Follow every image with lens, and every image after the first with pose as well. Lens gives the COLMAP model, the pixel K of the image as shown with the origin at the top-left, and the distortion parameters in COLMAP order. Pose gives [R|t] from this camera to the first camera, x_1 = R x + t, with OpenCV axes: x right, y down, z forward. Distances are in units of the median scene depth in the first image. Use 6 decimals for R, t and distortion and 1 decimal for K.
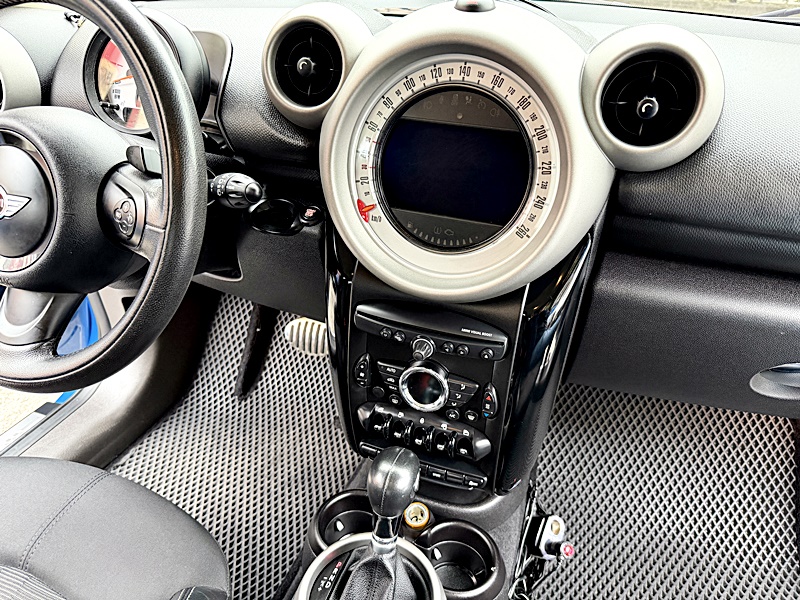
lens RADIAL K [[571.1, 0, 399.8], [0, 571.1, 303.8], [0, 0, 1]] dist [0.059101, -0.102875]
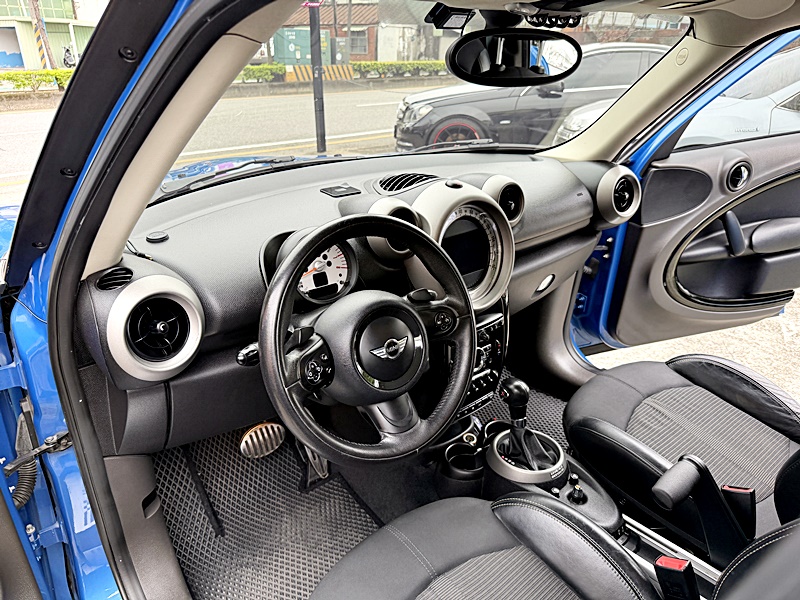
lens RADIAL K [[571.1, 0, 399.8], [0, 571.1, 303.8], [0, 0, 1]] dist [0.059101, -0.102875]
pose [[0.512432, -0.380543, 0.769806, -1.705868], [0.465990, 0.876206, 0.122948, -0.429758], [-0.721295, 0.295719, 0.626325, -0.121526]]
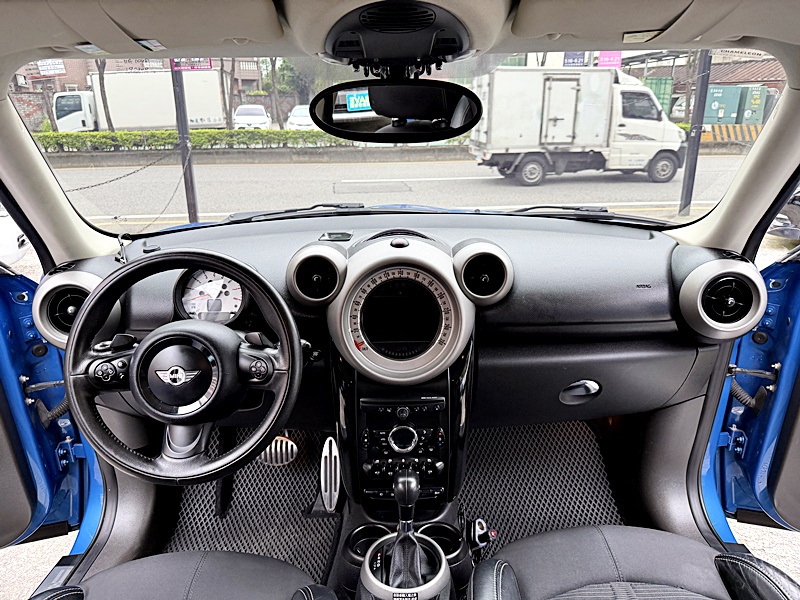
lens RADIAL K [[567.0, 0, 394.3], [0, 567.0, 303.7], [0, 0, 1]] dist [0.052160, -0.055295]
pose [[0.942552, -0.150675, 0.298148, -0.490397], [0.213702, 0.957952, -0.191468, 0.086381], [-0.256762, 0.244183, 0.935119, -0.815110]]
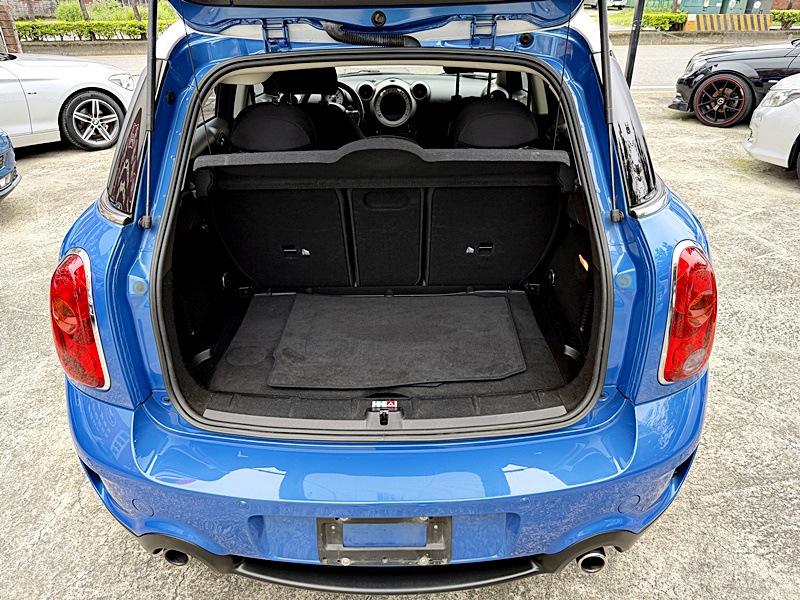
lens RADIAL K [[567.0, 0, 394.3], [0, 567.0, 303.7], [0, 0, 1]] dist [0.052160, -0.055295]
pose [[0.944505, -0.195724, 0.263821, -1.849385], [0.209293, 0.977557, -0.024057, 1.906091], [-0.253192, 0.077938, 0.964271, -4.549985]]
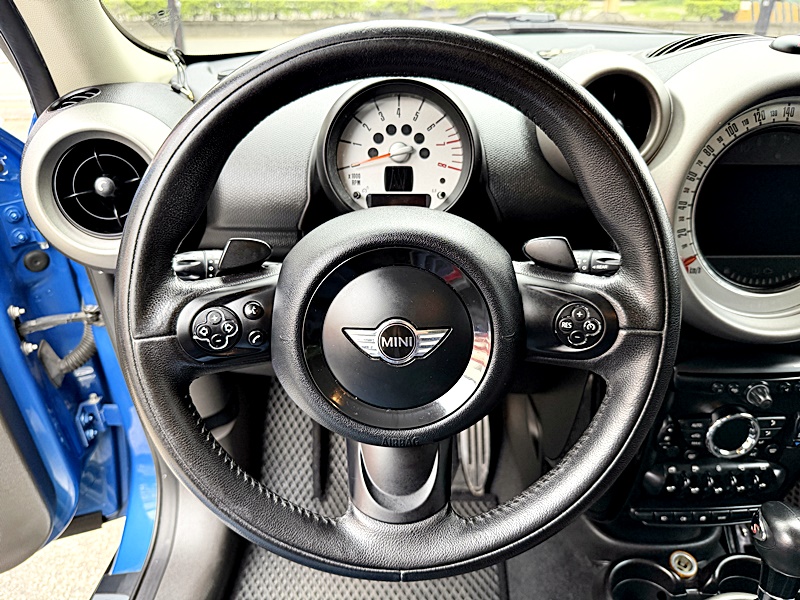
lens RADIAL K [[579.7, 0, 400.0], [0, 579.7, 300.0], [0, 0, 1]] dist [0.061618, -0.106481]
pose [[0.937427, -0.194627, 0.288706, -0.792641], [0.210068, 0.977412, -0.023184, -0.183698], [-0.277672, 0.082381, 0.957137, 0.222744]]
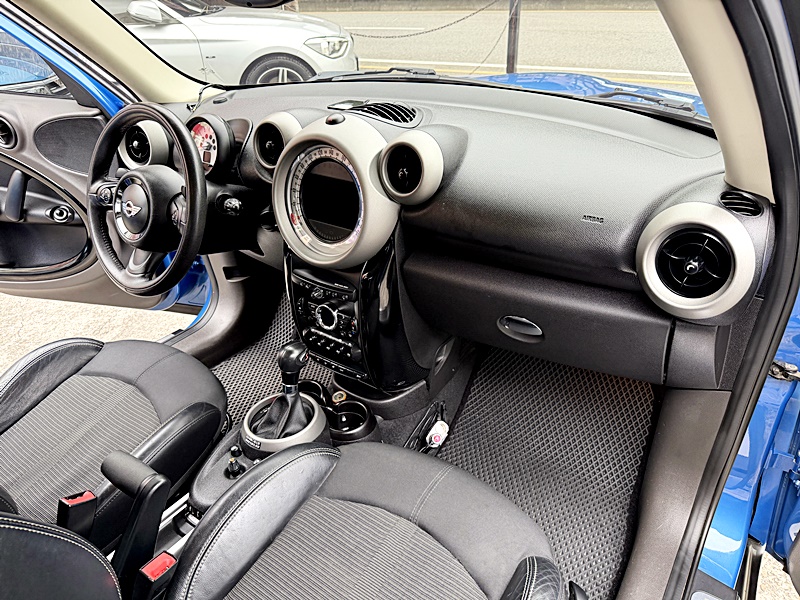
lens RADIAL K [[560.2, 0, 401.5], [0, 560.2, 317.6], [0, 0, 1]] dist [0.050790, -0.001088]
pose [[0.959439, 0.087073, -0.268133, 0.839255], [-0.083509, 0.996201, 0.024690, 0.092768], [0.269264, -0.001297, 0.963065, -0.753613]]
